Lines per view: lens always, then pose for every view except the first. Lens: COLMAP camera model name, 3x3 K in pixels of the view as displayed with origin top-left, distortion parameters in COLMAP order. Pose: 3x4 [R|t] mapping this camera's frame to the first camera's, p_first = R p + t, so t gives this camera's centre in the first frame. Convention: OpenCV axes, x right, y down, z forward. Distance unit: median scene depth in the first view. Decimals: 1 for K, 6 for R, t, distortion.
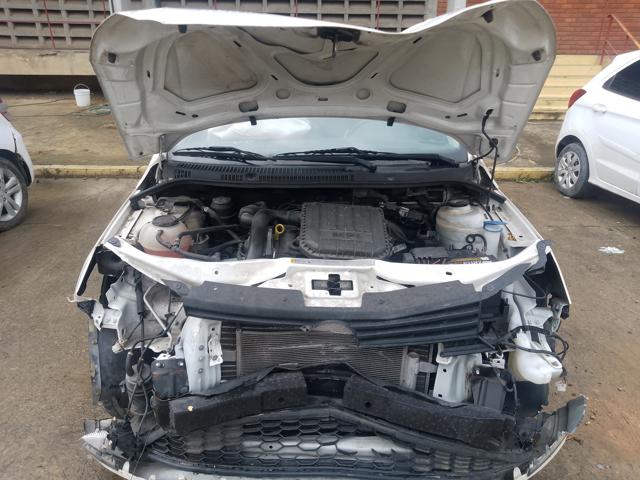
lens RADIAL K [[486.2, 0, 314.5], [0, 486.2, 230.4], [0, 0, 1]] dist [0.021165, -0.021651]
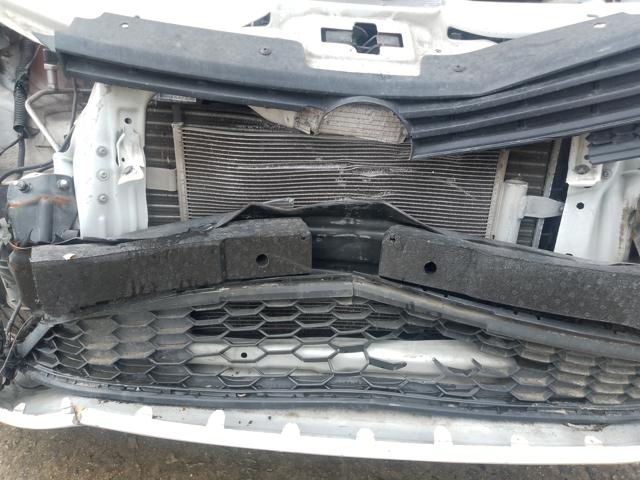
lens RADIAL K [[486.2, 0, 315.6], [0, 486.2, 230.7], [0, 0, 1]] dist [0.021165, -0.021651]
pose [[0.999860, 0.004106, -0.016212, -0.002405], [-0.003616, 0.999540, 0.030098, 0.283790], [0.016328, -0.030036, 0.999415, 0.458050]]
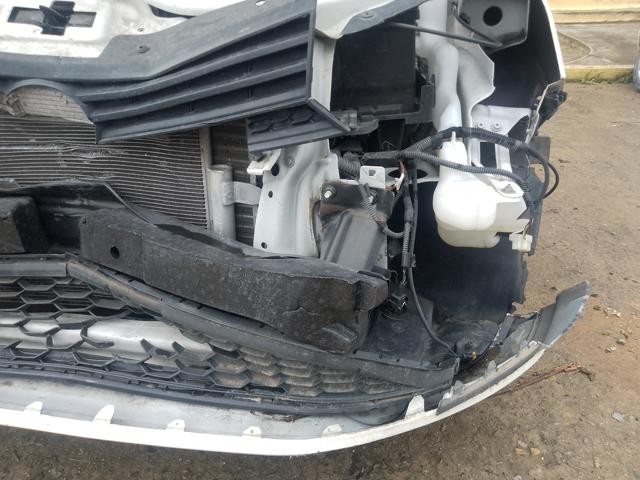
lens RADIAL K [[486.2, 0, 310.5], [0, 486.2, 229.3], [0, 0, 1]] dist [0.021165, -0.021651]
pose [[0.989860, 0.038487, -0.136735, 0.357307], [-0.024203, 0.994217, 0.104629, 0.256748], [0.139971, -0.100258, 0.985067, 0.490786]]
